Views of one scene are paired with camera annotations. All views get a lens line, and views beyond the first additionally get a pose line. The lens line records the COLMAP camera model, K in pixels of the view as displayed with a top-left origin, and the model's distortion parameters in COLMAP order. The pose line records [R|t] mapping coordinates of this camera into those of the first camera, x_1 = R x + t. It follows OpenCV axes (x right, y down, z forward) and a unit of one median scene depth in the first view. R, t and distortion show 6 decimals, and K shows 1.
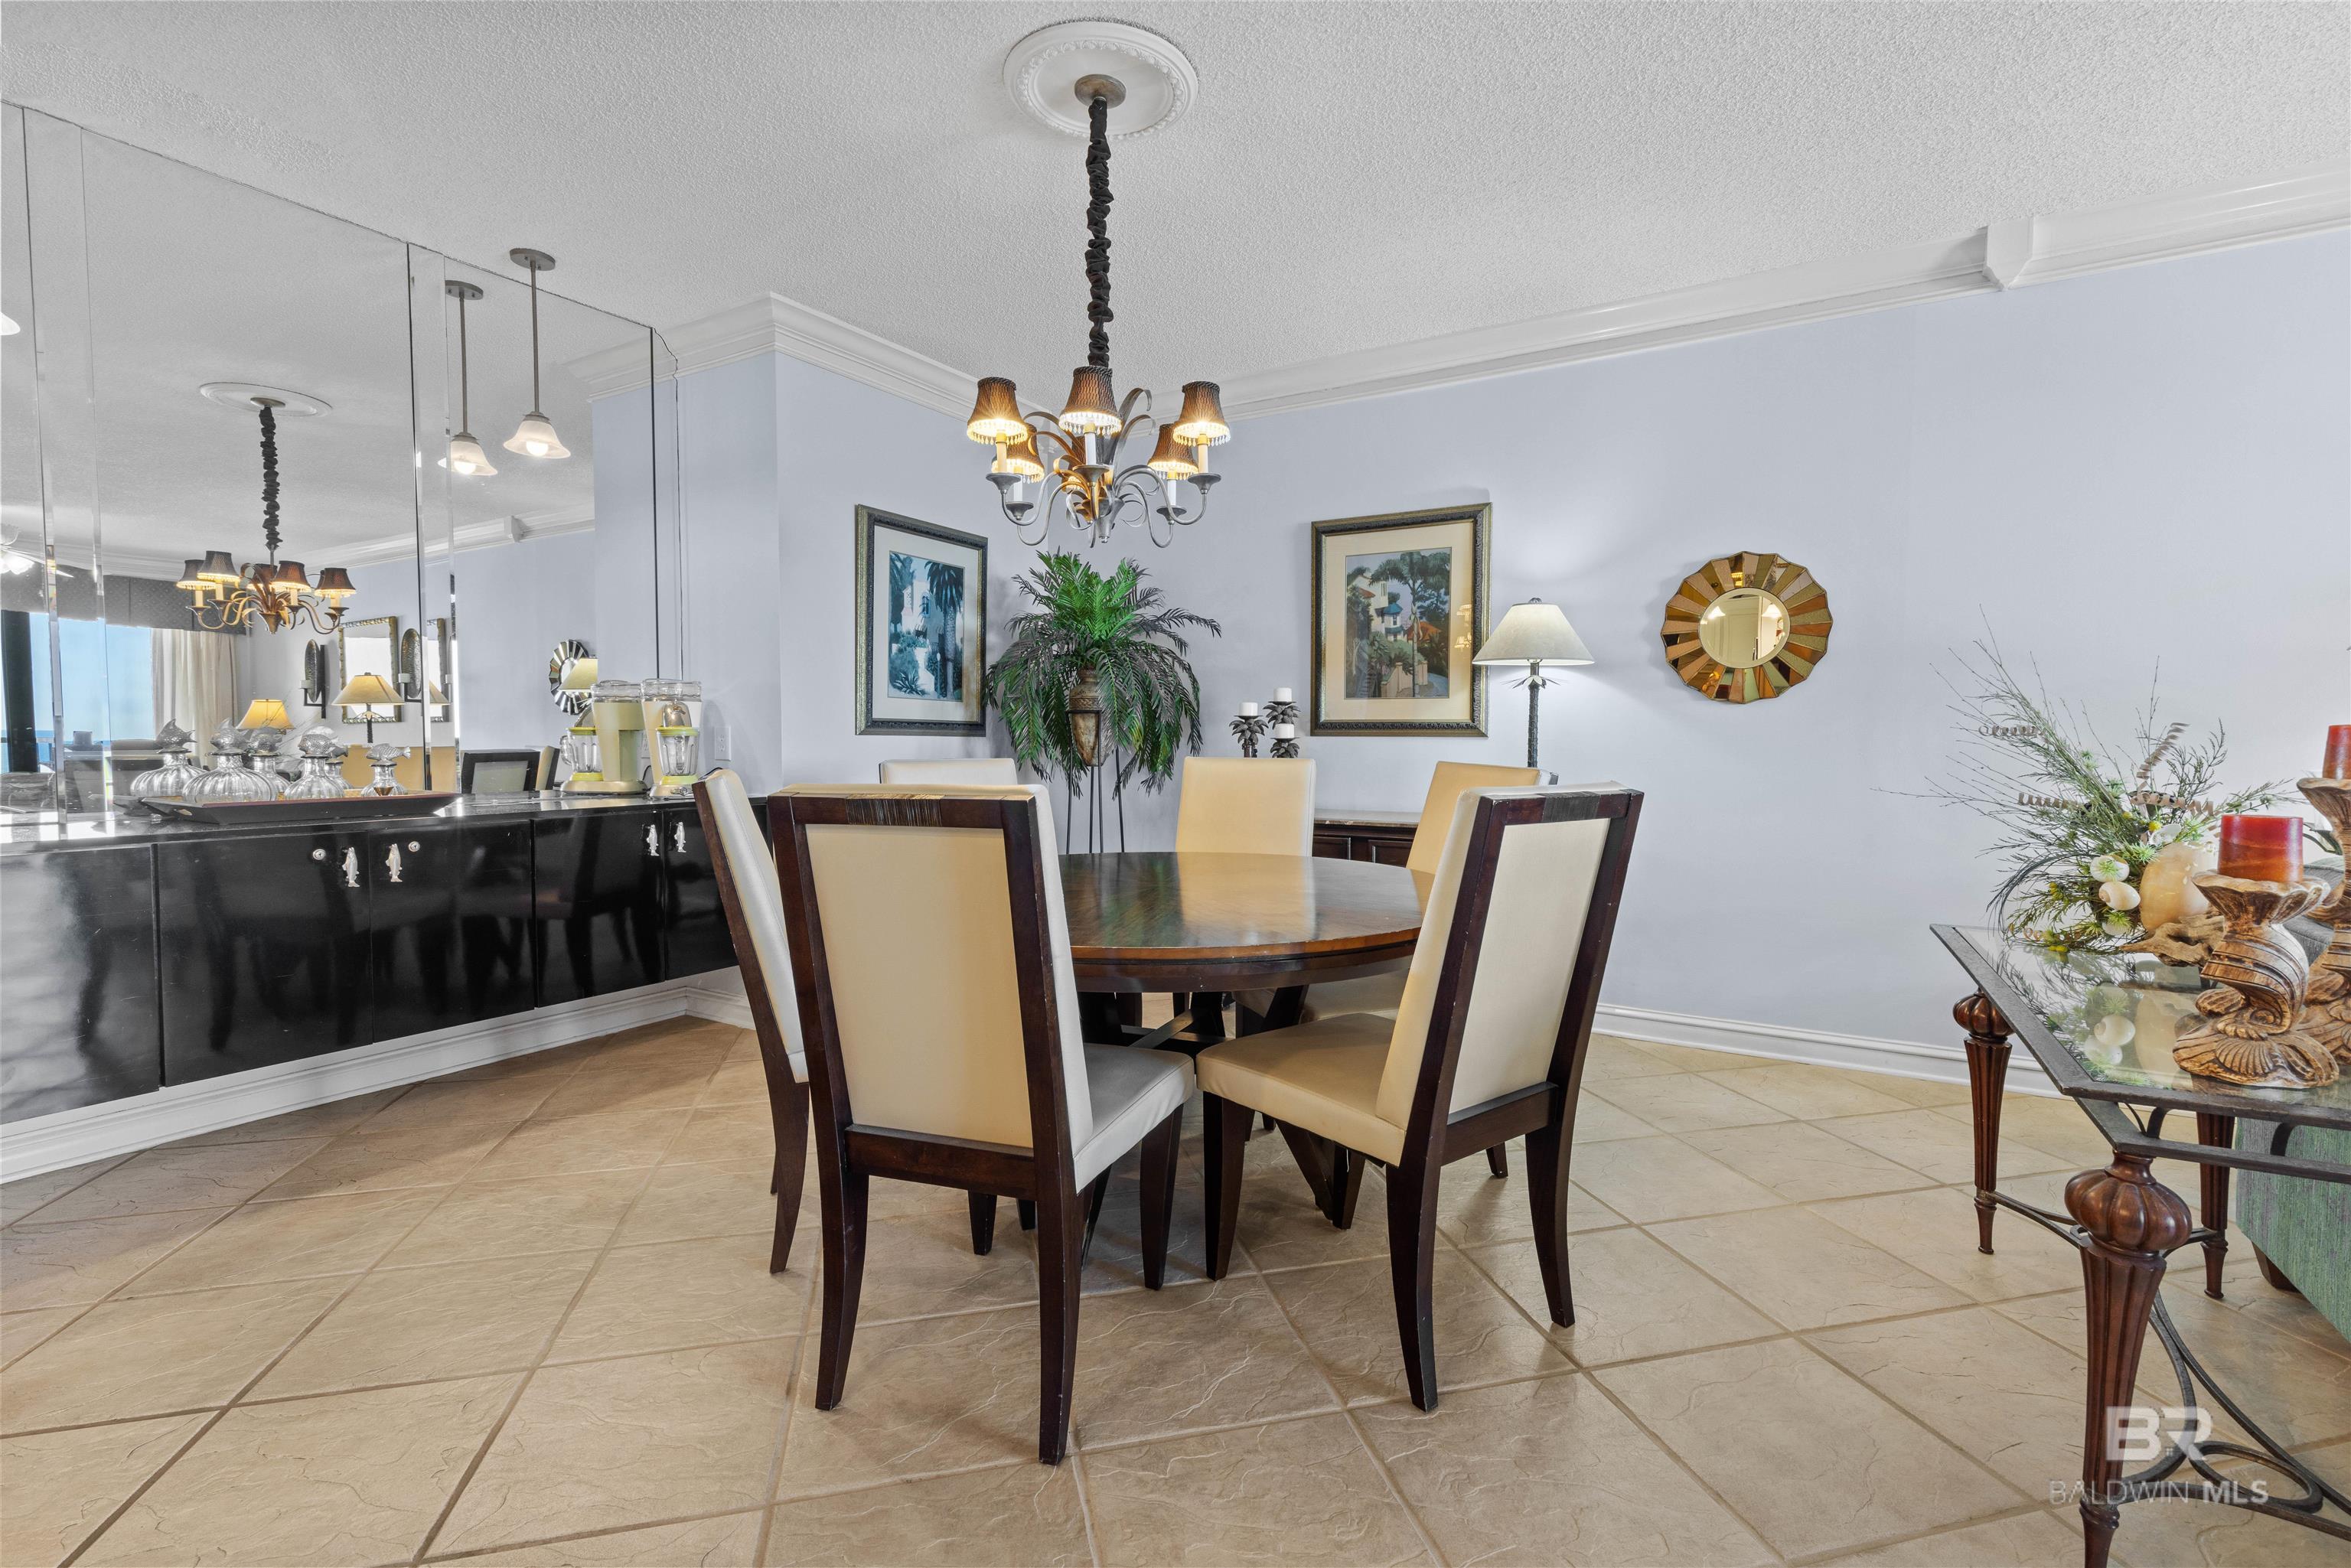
lens RADIAL K [[1066.2, 0, 1197.3], [0, 1066.2, 781.9], [0, 0, 1]] dist [0.003151, 0.001006]
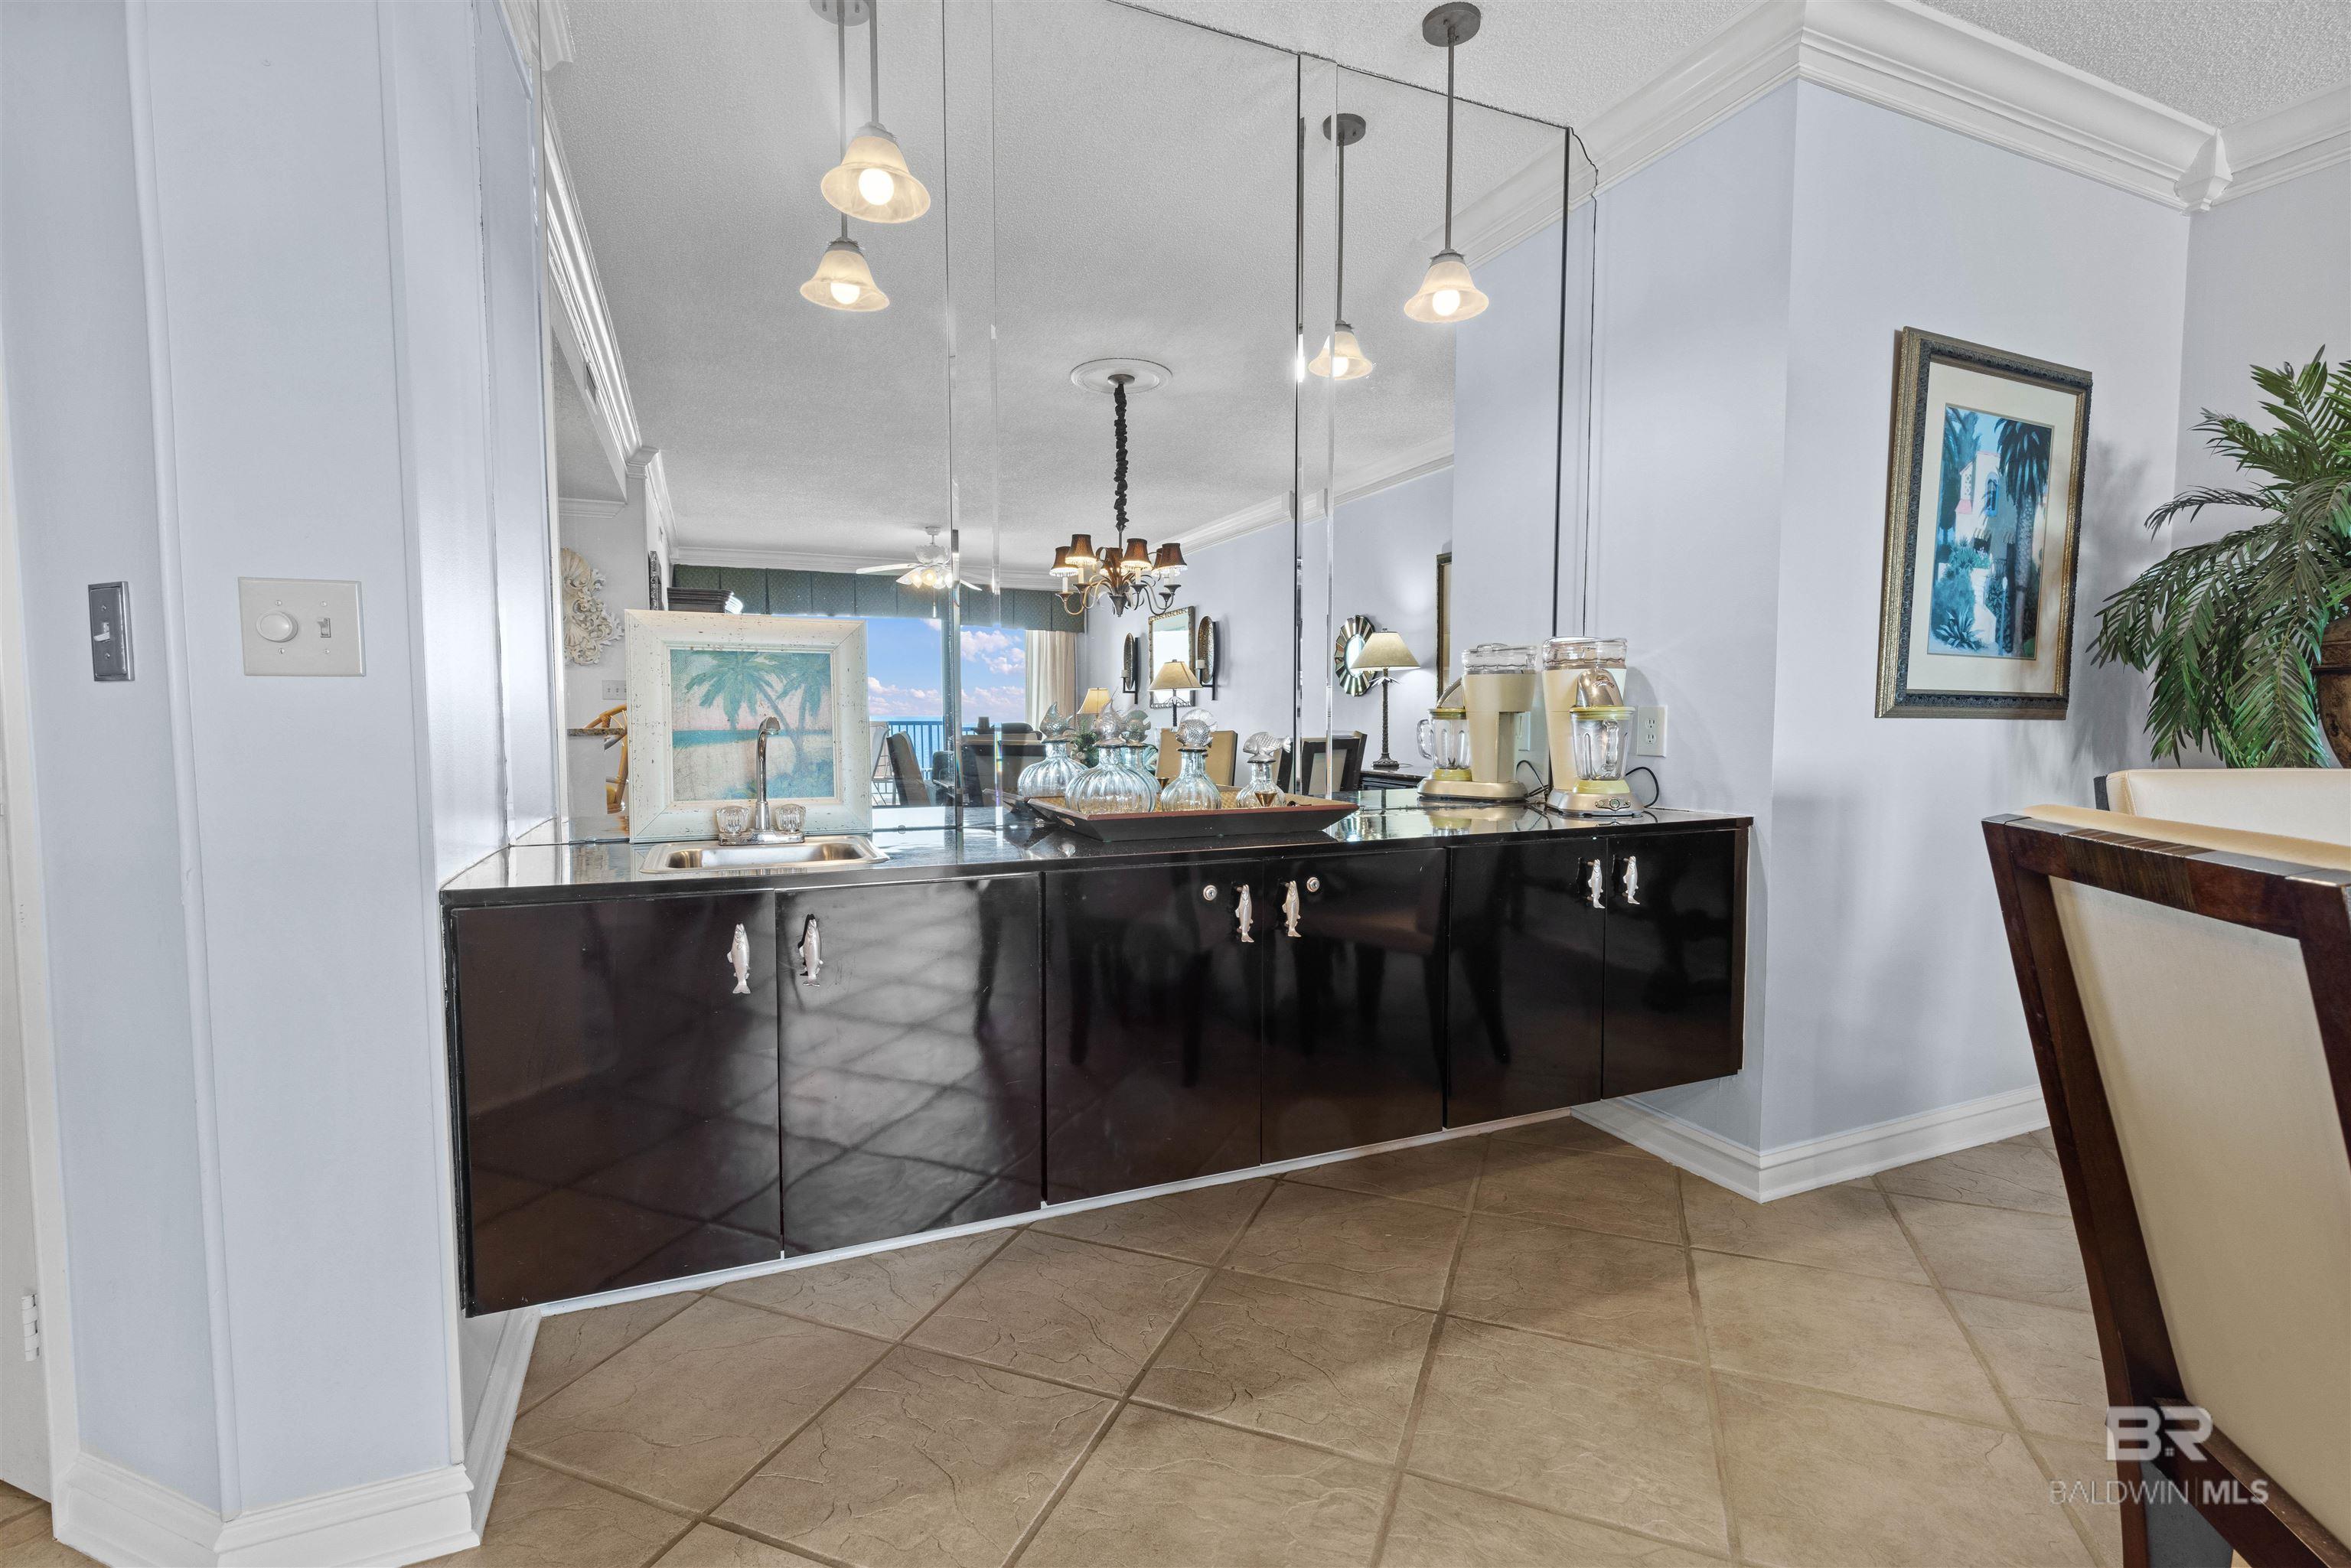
lens RADIAL K [[1066.2, 0, 1172.4], [0, 1066.2, 781.8], [0, 0, 1]] dist [0.003151, 0.001006]
pose [[0.806735, 0.032337, -0.590028, -0.288448], [-0.022164, 0.999455, 0.024471, -0.013978], [0.590498, -0.006664, 0.807012, 0.282107]]
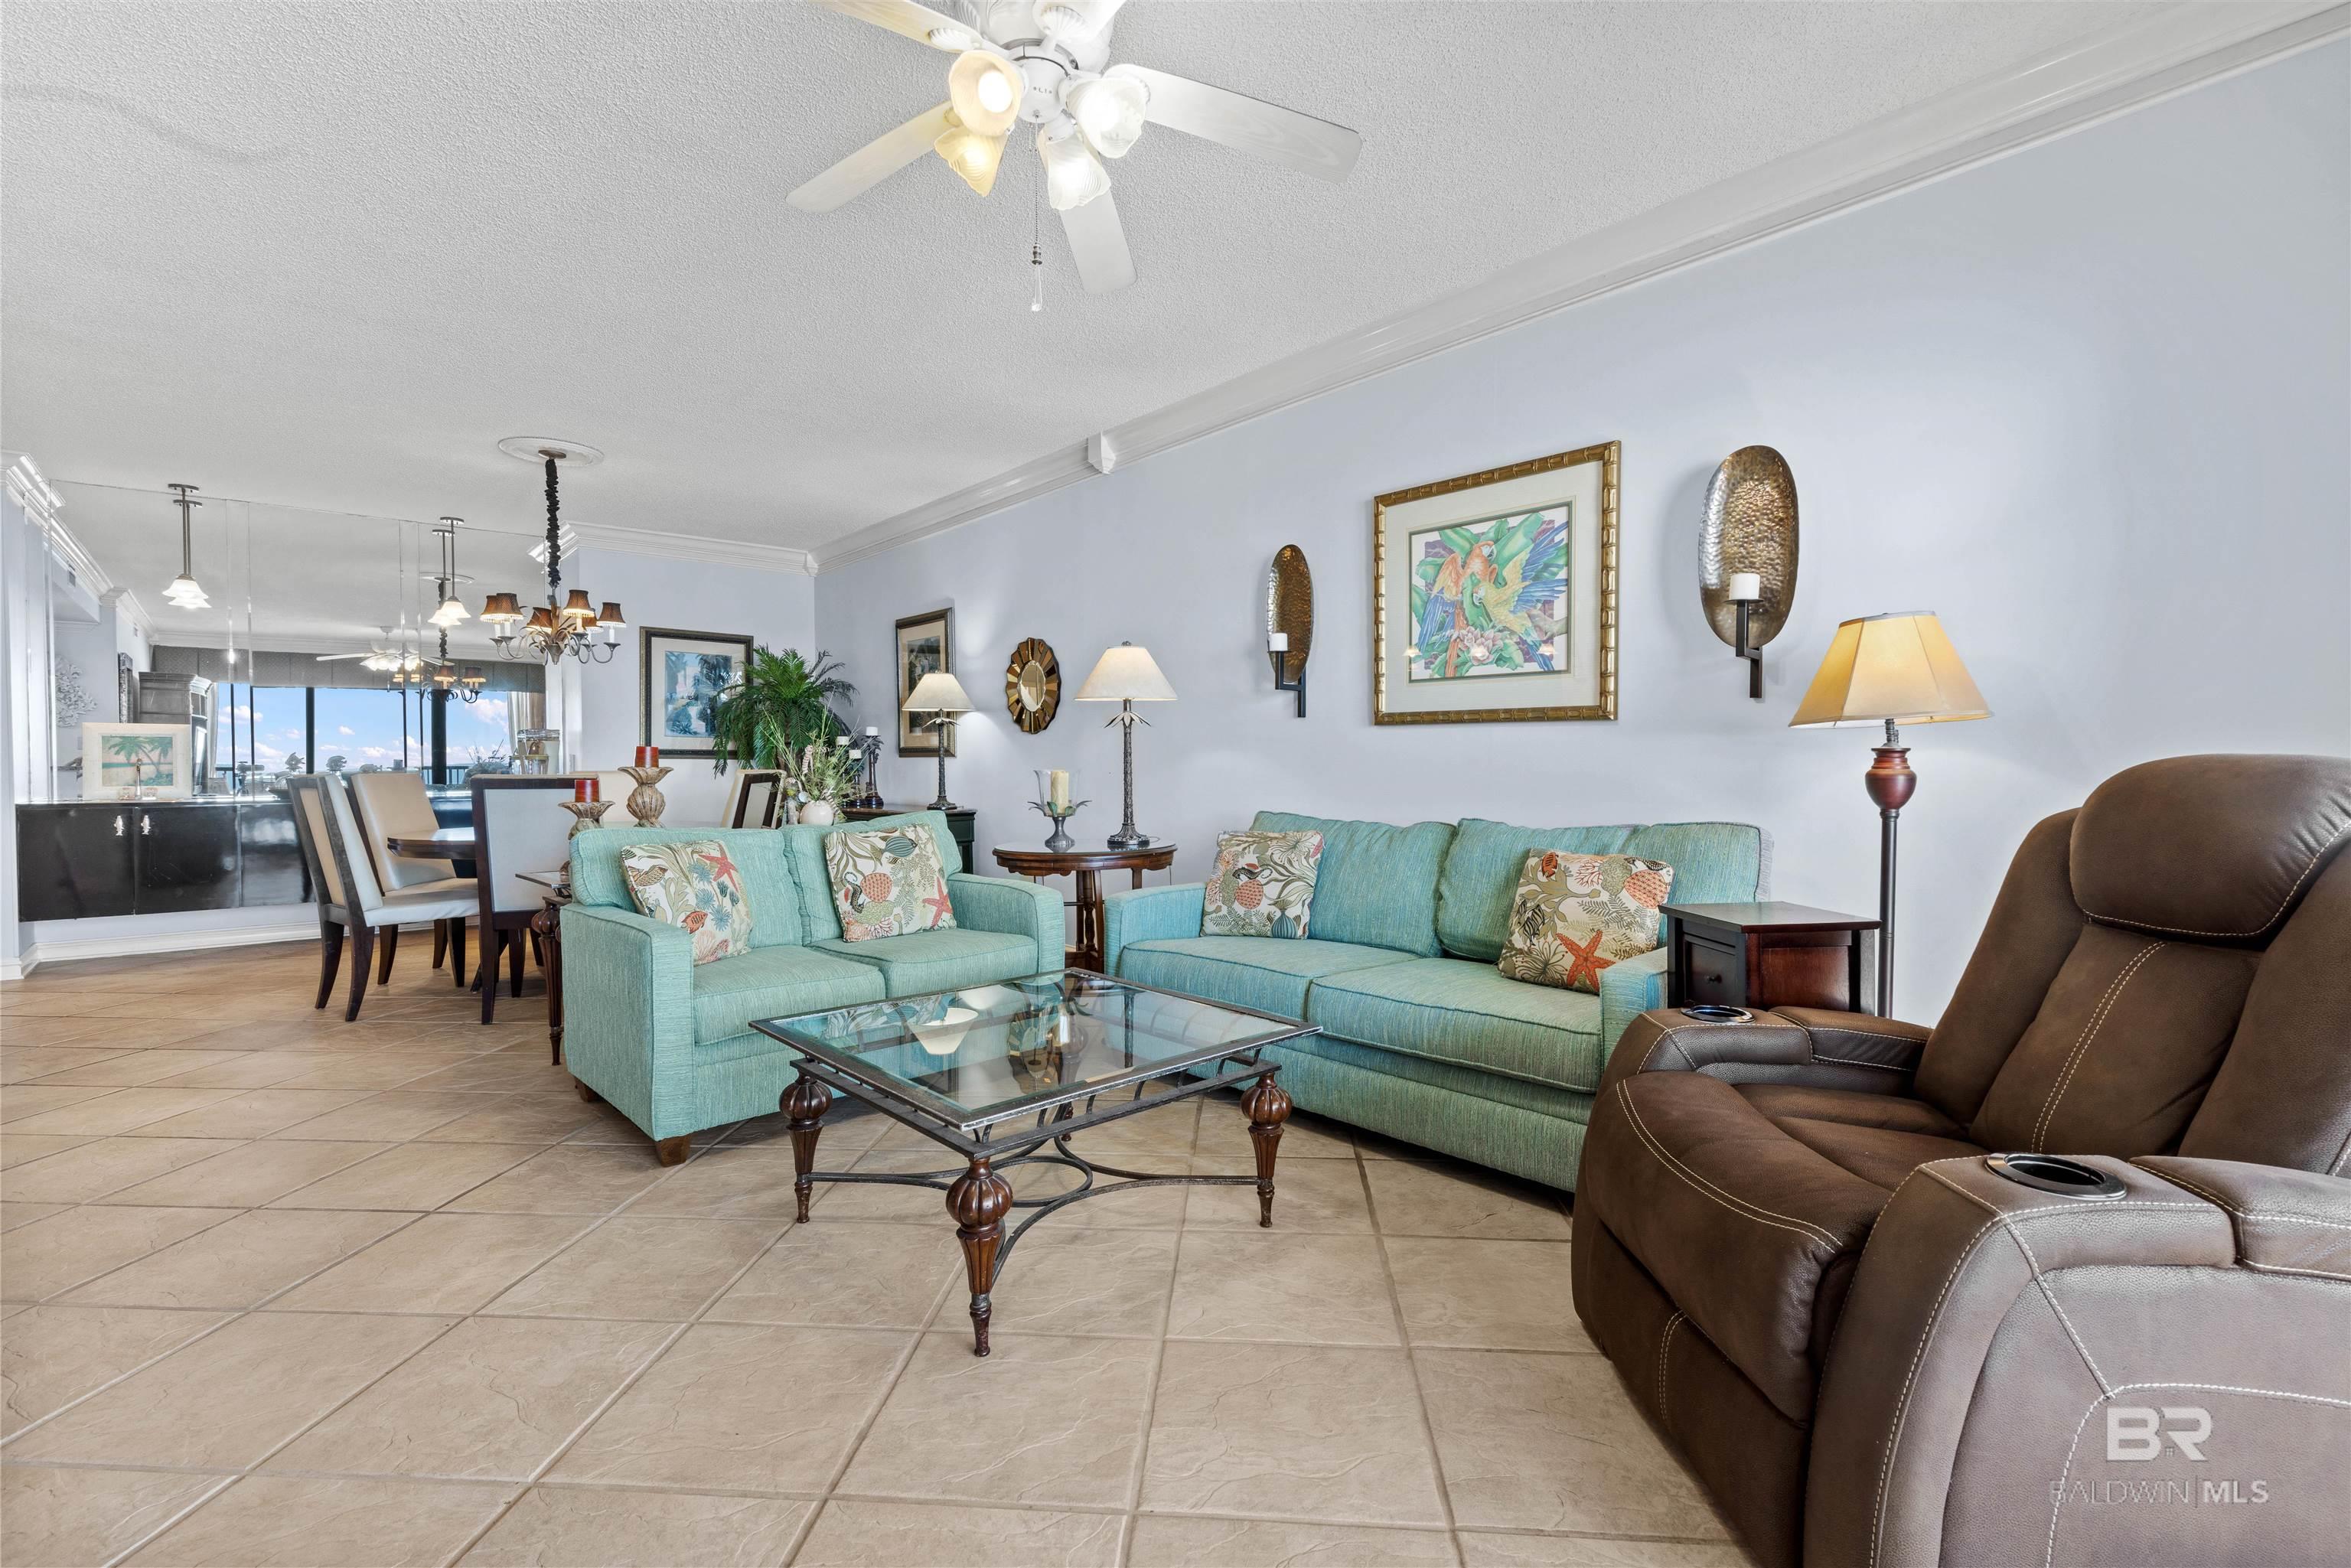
lens RADIAL K [[1066.2, 0, 1175.4], [0, 1066.2, 765.4], [0, 0, 1]] dist [0.003151, 0.001006]
pose [[0.947731, -0.006786, -0.318997, 1.069082], [-0.006108, 0.999205, -0.039403, 0.030286], [0.319011, 0.039292, 0.946936, -0.364895]]
